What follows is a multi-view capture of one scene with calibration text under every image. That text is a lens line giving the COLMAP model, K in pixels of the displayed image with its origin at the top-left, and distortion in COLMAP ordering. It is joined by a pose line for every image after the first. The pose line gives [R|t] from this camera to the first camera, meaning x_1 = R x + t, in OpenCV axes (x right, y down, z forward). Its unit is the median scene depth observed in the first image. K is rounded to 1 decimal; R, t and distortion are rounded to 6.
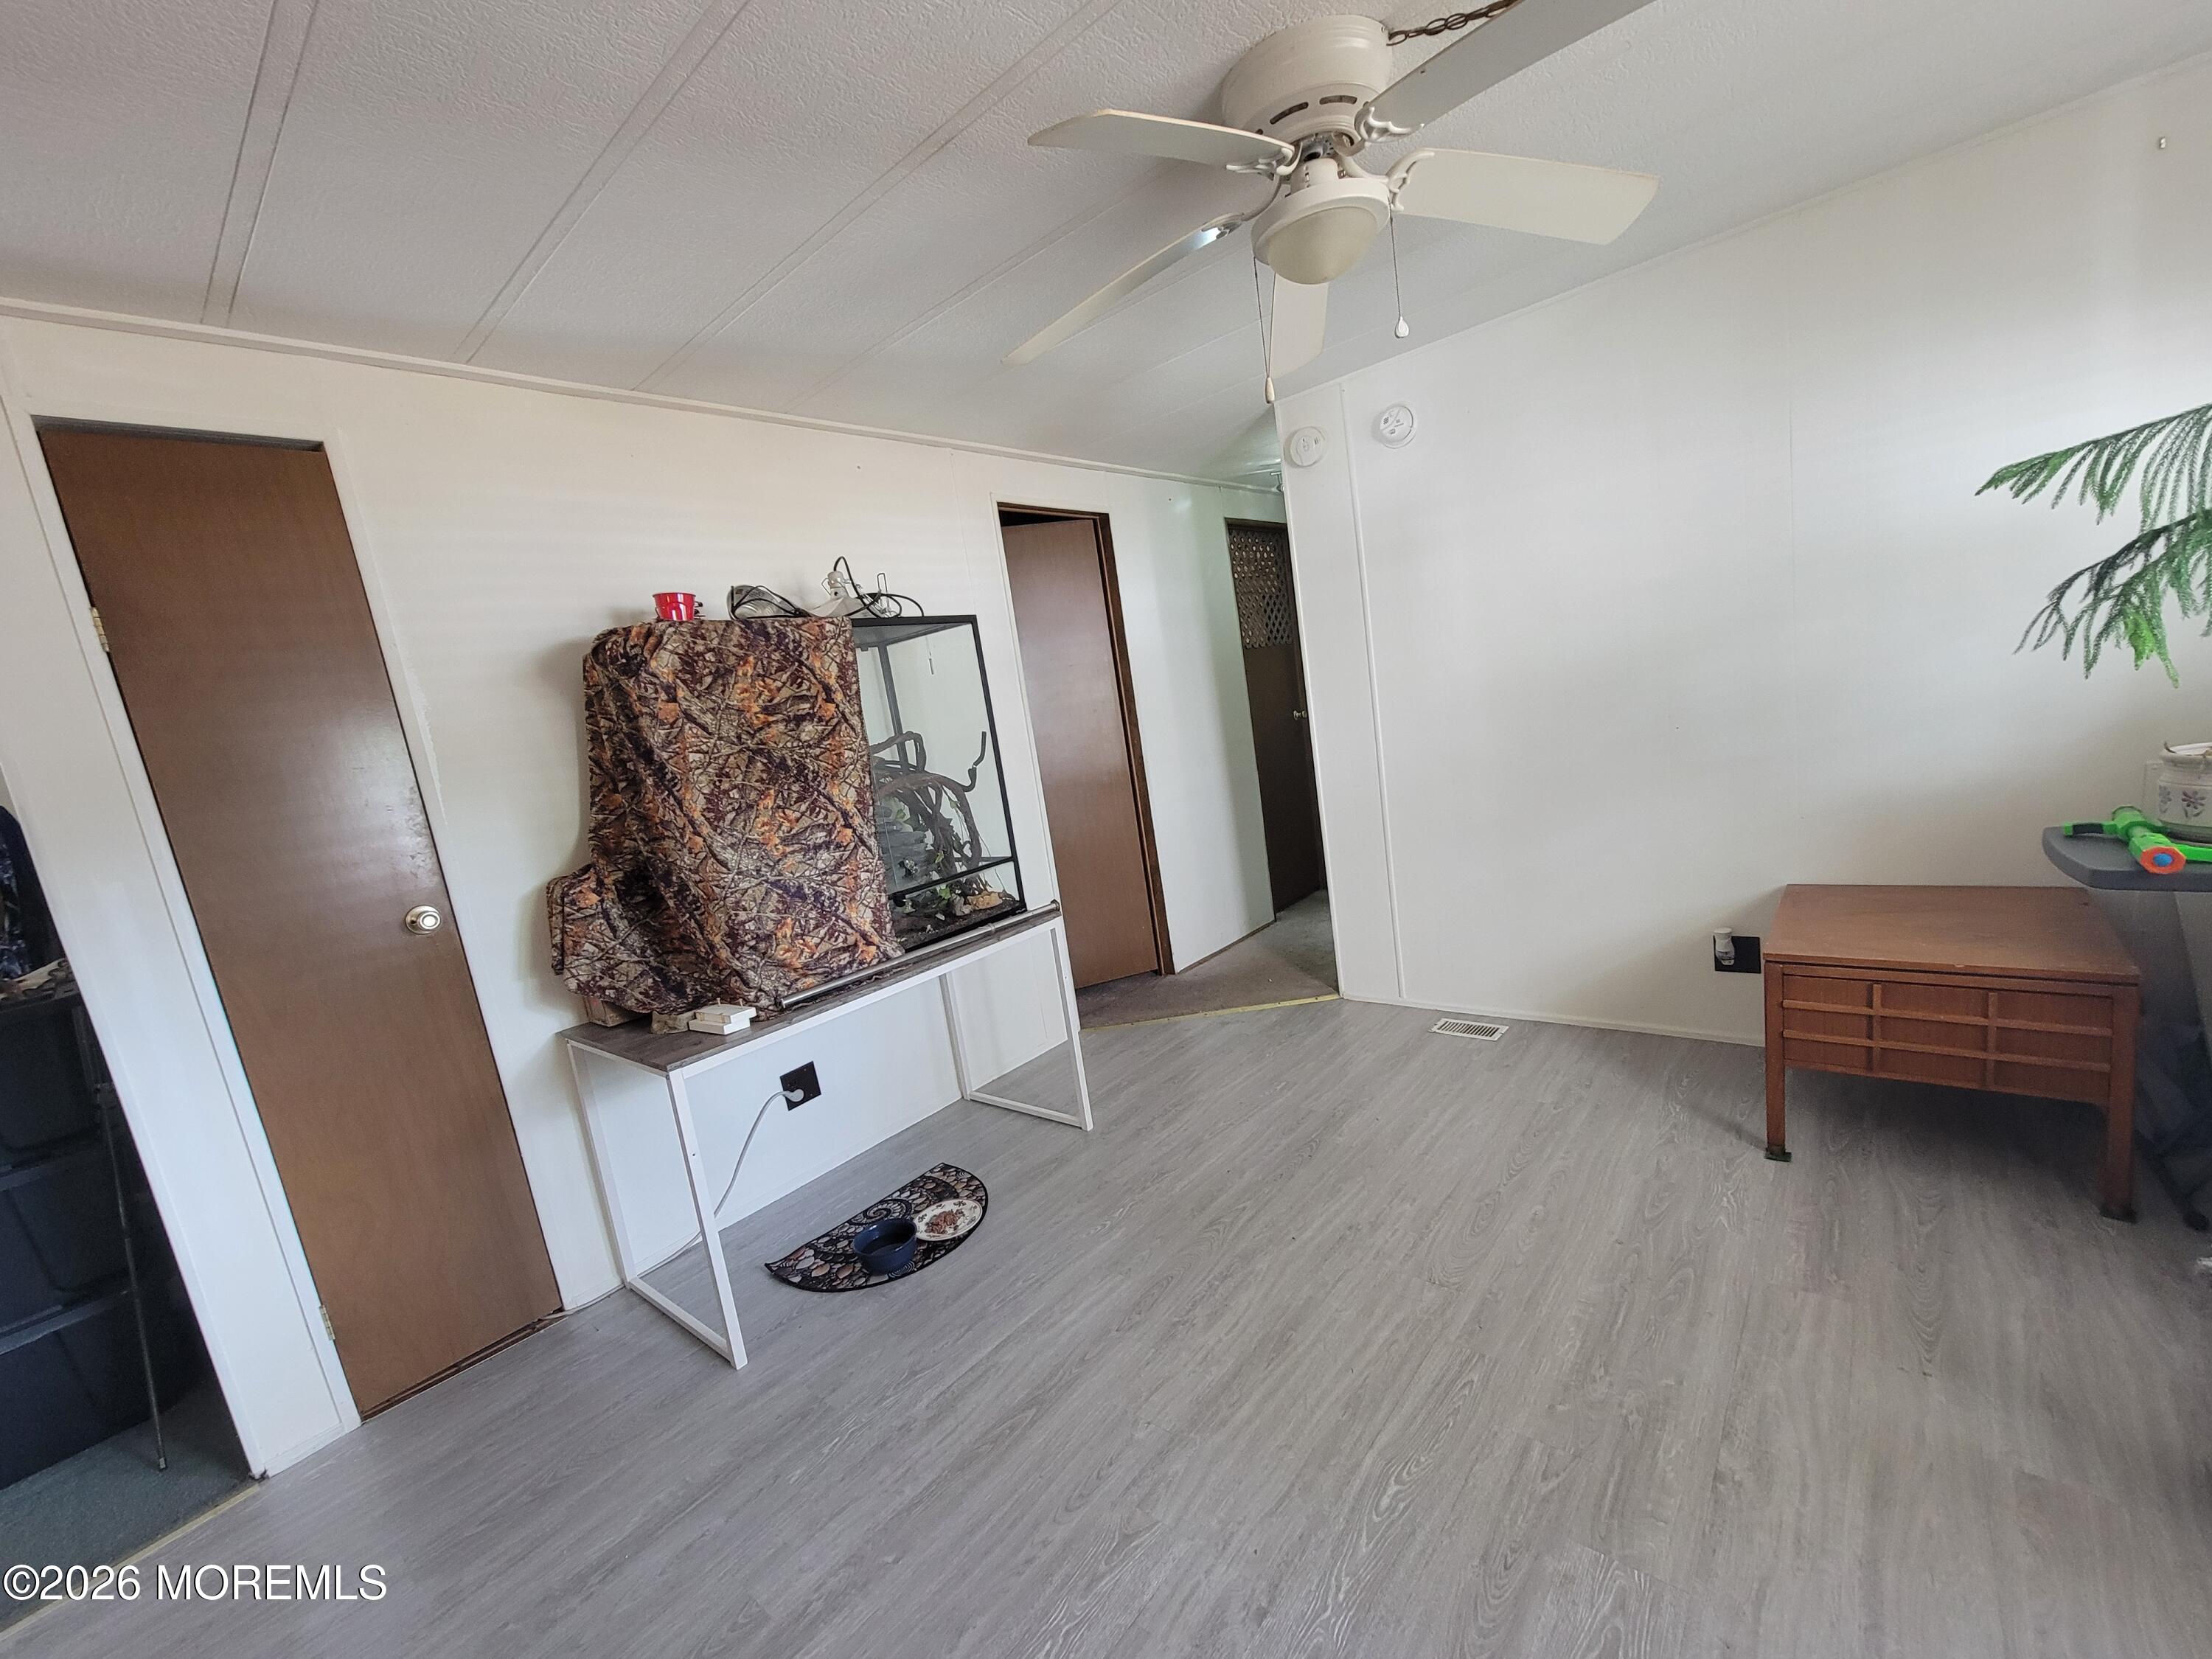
lens RADIAL K [[901.9, 0, 1100.3], [0, 901.9, 858.9], [0, 0, 1]] dist [-0.001260, 0.000932]
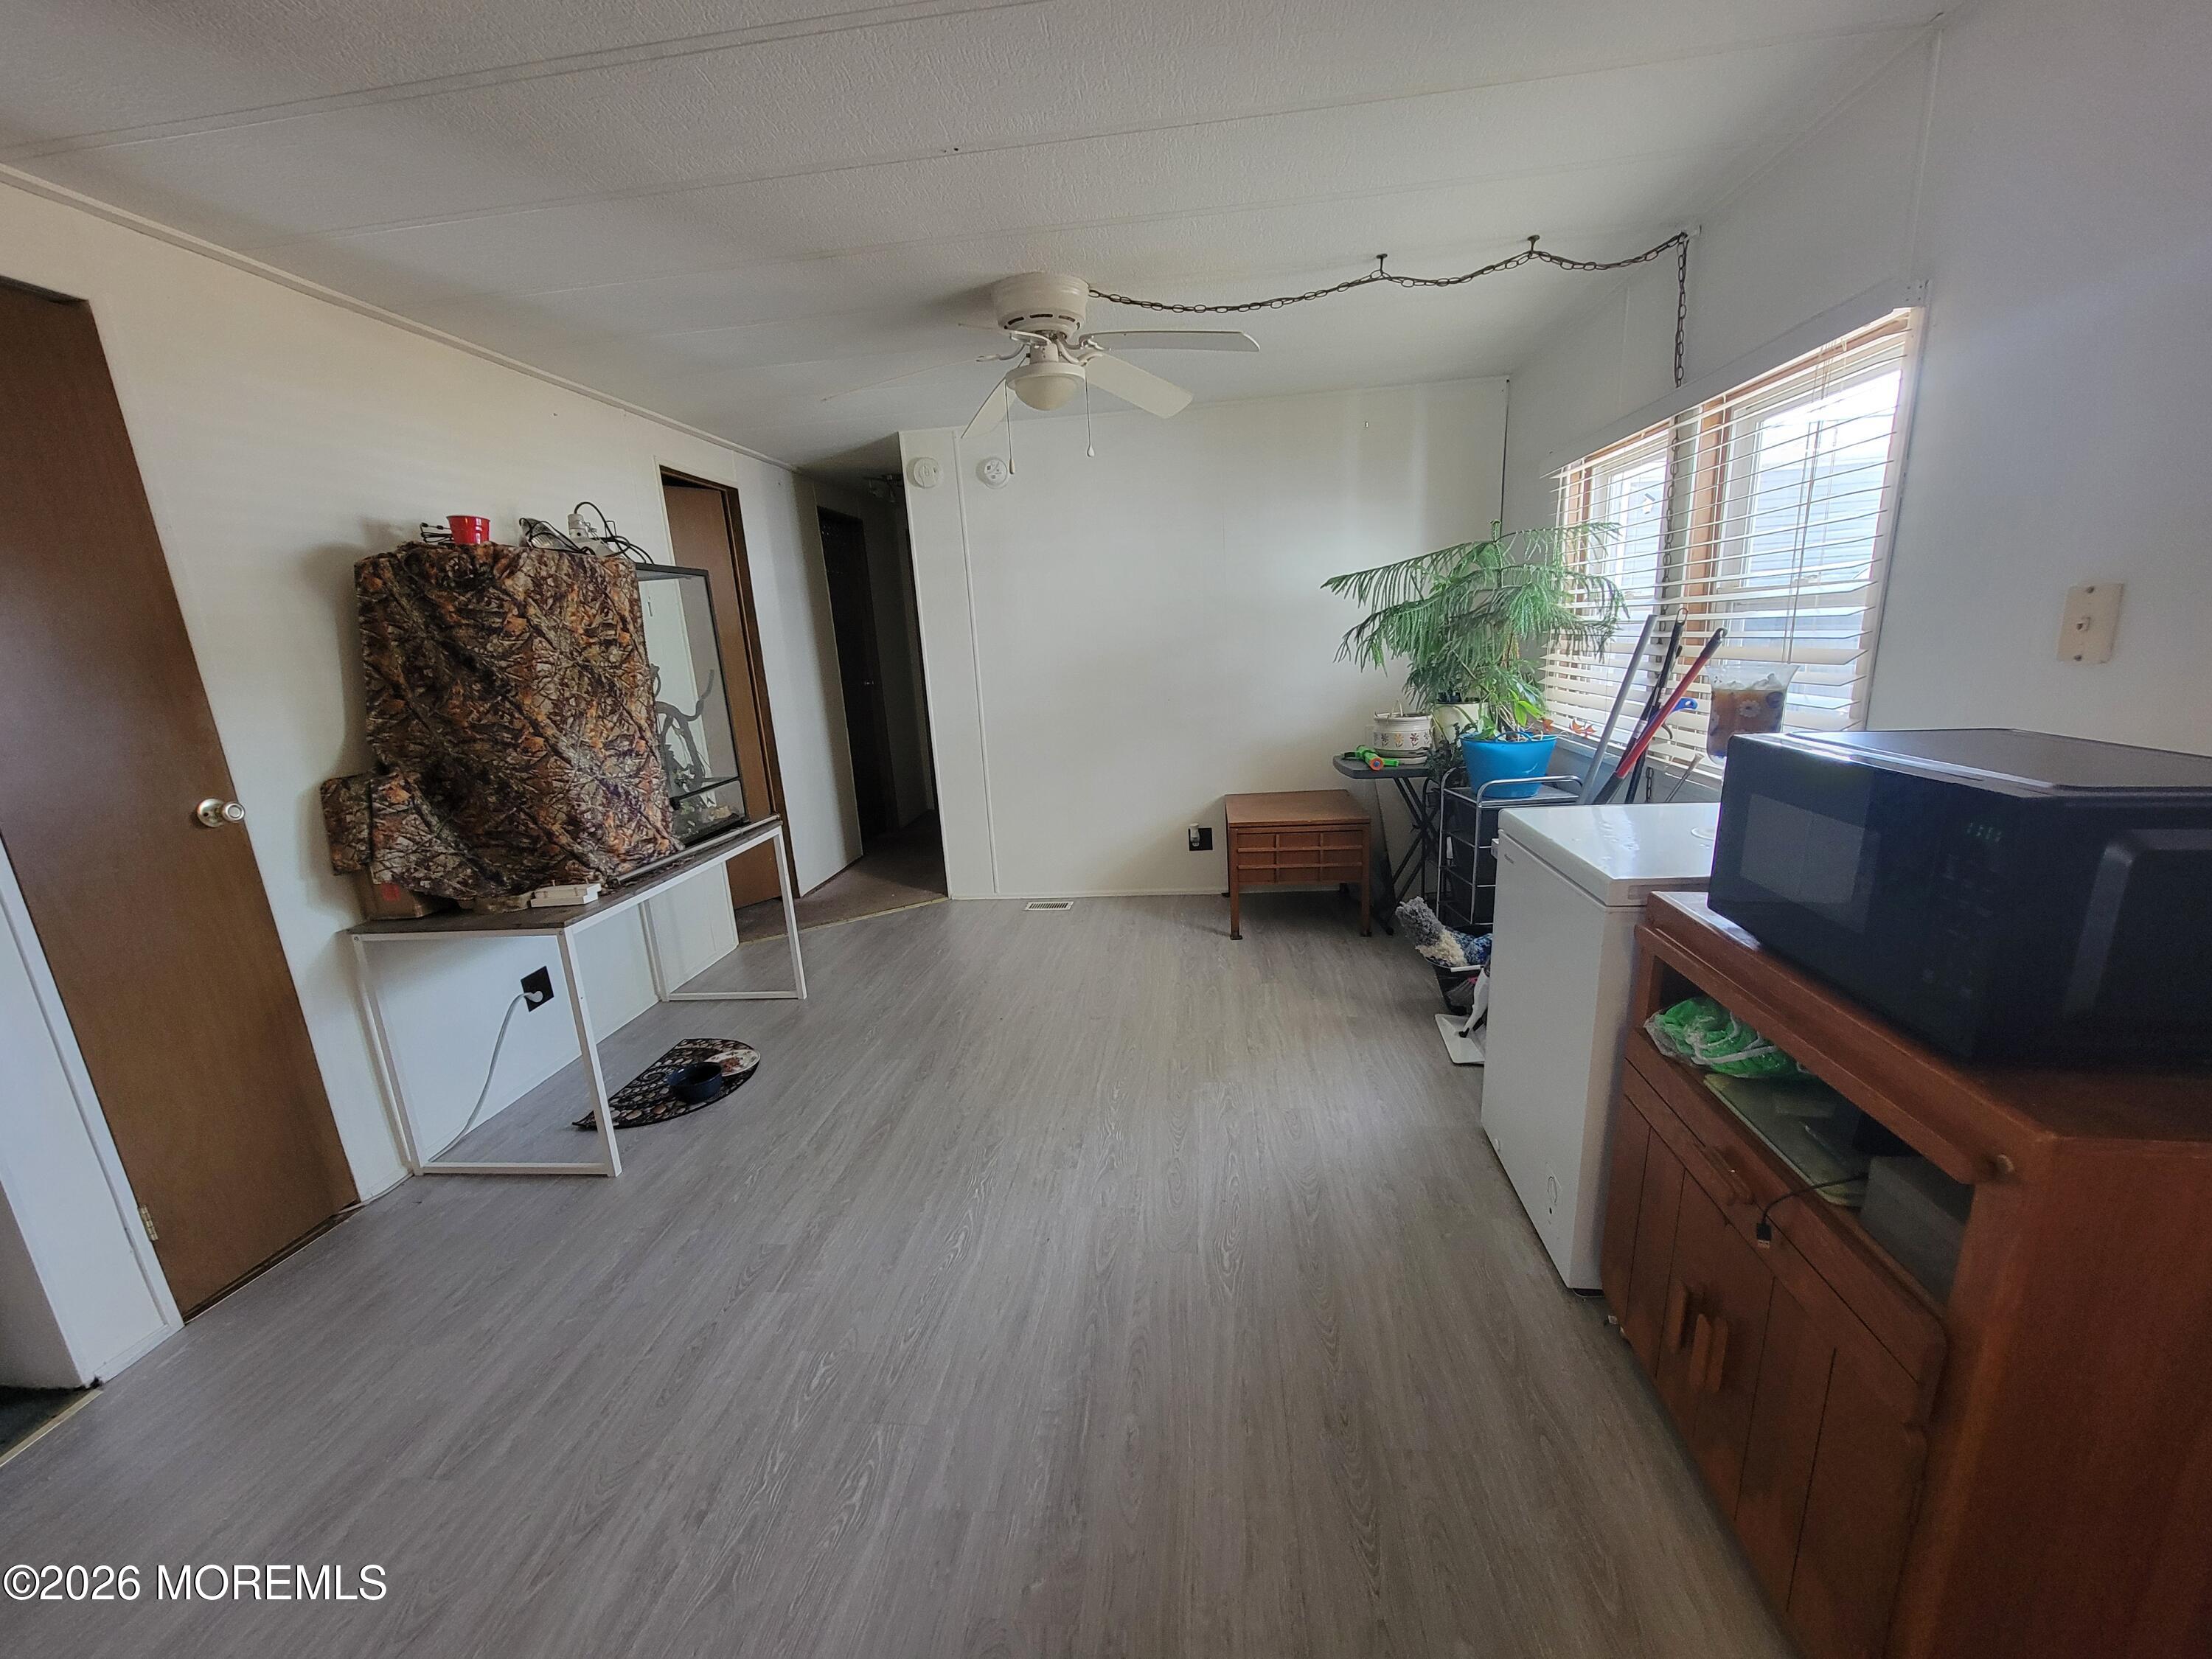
lens RADIAL K [[901.9, 0, 1100.3], [0, 901.9, 858.9], [0, 0, 1]] dist [-0.001260, 0.000932]
pose [[0.825873, -0.042464, 0.562255, -0.482332], [0.034068, 0.999096, 0.025416, 0.119324], [-0.562826, -0.001835, 0.826574, -0.337820]]
